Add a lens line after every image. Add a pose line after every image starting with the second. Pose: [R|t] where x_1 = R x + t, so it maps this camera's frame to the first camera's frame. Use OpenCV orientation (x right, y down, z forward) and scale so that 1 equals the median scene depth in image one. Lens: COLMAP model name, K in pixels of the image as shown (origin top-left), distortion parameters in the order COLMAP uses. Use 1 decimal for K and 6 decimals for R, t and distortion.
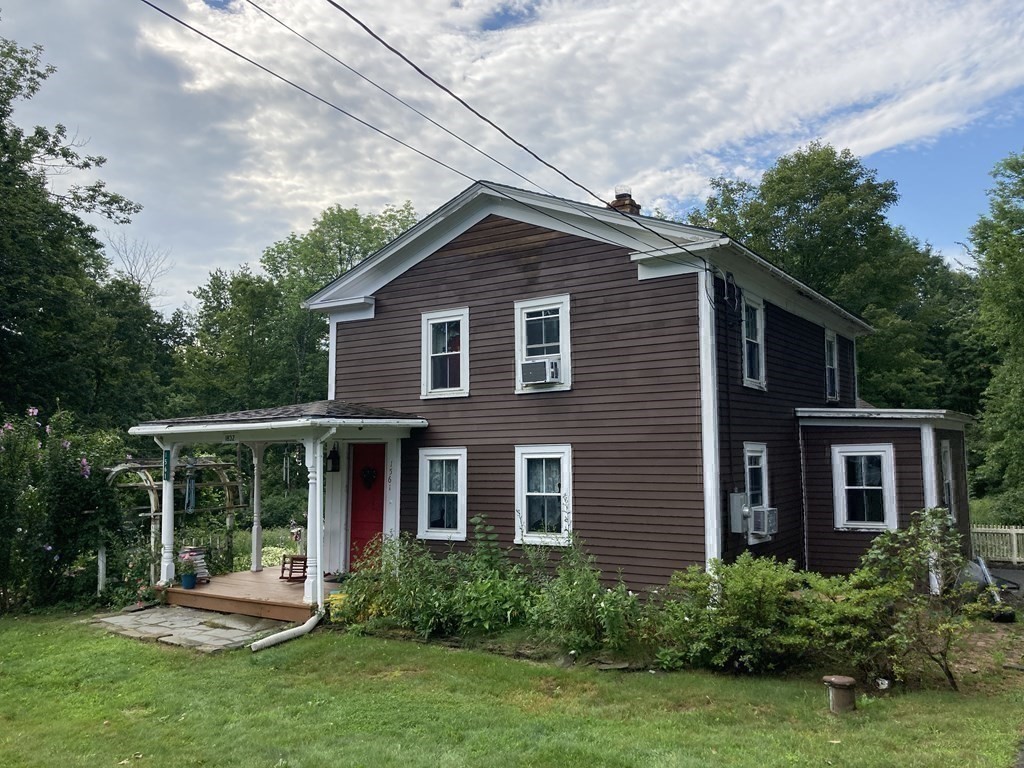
lens RADIAL K [[836.8, 0, 510.1], [0, 836.8, 363.8], [0, 0, 1]] dist [0.025707, -0.006227]
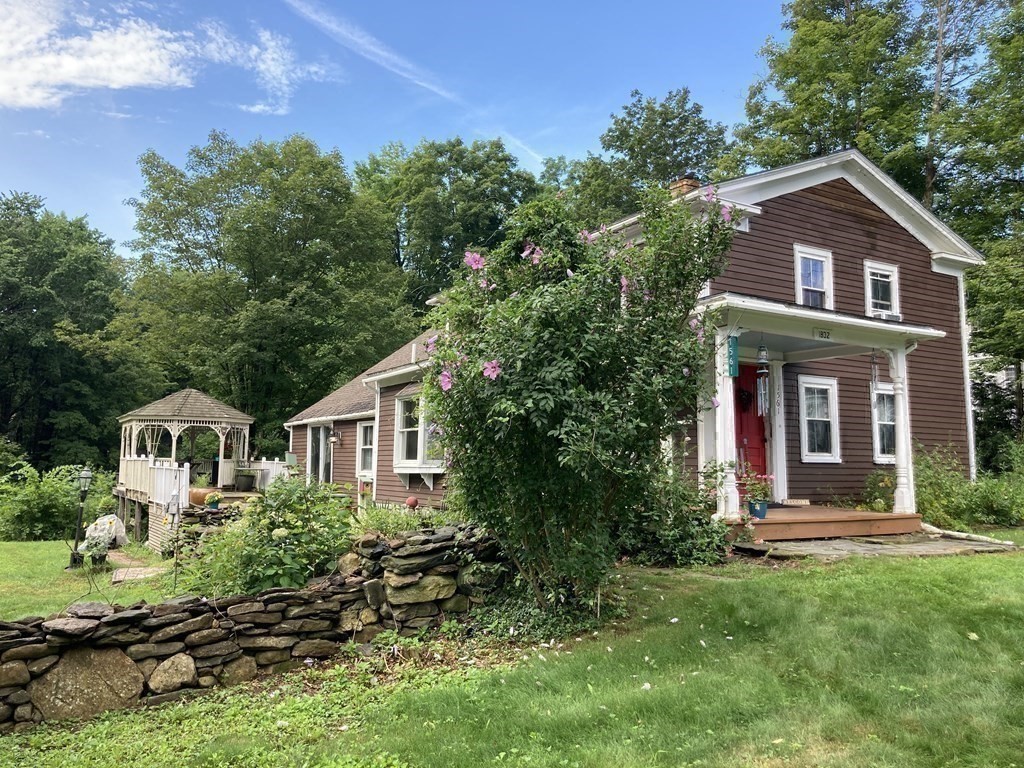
lens RADIAL K [[836.3, 0, 512.0], [0, 836.3, 376.1], [0, 0, 1]] dist [-0.008831, 0.047208]
pose [[0.425249, 0.117784, 0.897380, -1.239389], [-0.114750, 0.990511, -0.075630, 0.232819], [-0.897772, -0.070813, 0.434730, 0.924963]]
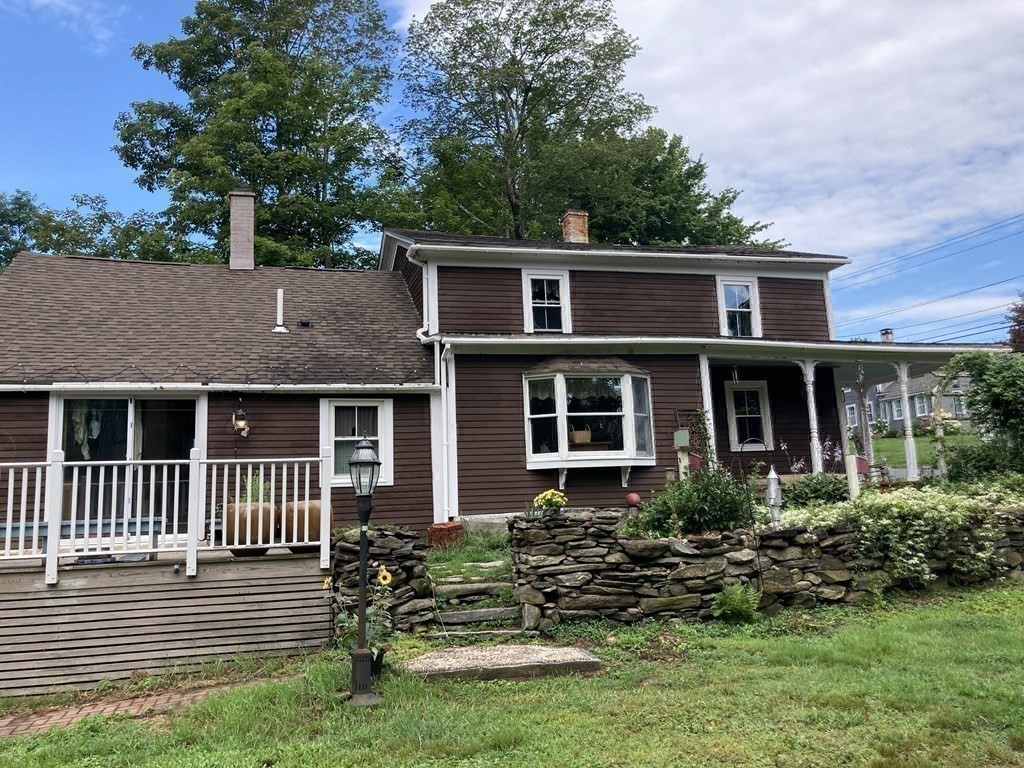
lens RADIAL K [[836.3, 0, 512.0], [0, 836.3, 376.1], [0, 0, 1]] dist [-0.008831, 0.047208]
pose [[-0.753575, 0.149122, 0.640224, -0.723538], [-0.018375, 0.968771, -0.247276, 0.459528], [-0.657105, -0.198105, -0.727302, 2.525411]]
